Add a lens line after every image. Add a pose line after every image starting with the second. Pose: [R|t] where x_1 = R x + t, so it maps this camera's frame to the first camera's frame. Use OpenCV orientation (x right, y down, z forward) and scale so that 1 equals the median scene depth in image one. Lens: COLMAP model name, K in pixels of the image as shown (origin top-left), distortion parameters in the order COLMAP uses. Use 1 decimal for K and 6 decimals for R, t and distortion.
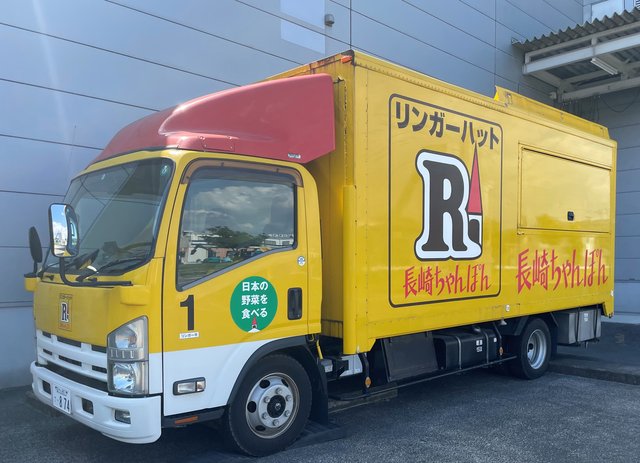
lens RADIAL K [[531.0, 0, 318.8], [0, 531.0, 269.8], [0, 0, 1]] dist [0.074886, 0.008872]
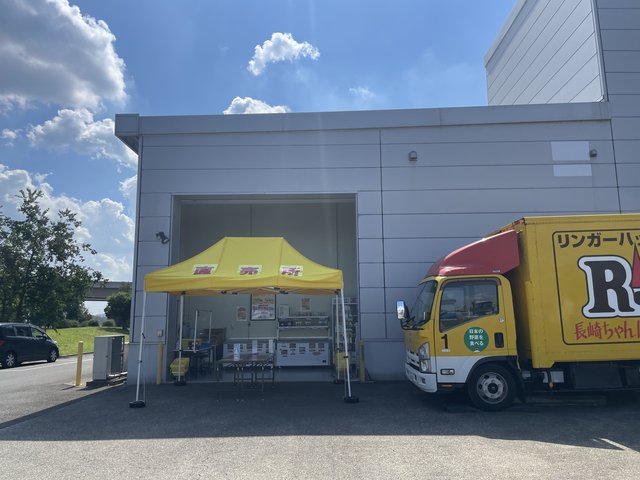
lens RADIAL K [[501.3, 0, 319.6], [0, 501.3, 239.4], [0, 0, 1]] dist [-0.050033, -0.004470]
pose [[0.695503, -0.117797, -0.708801, 0.902072], [-0.006384, 0.985418, -0.170033, 0.009366], [0.718495, 0.122783, 0.684609, -0.920842]]
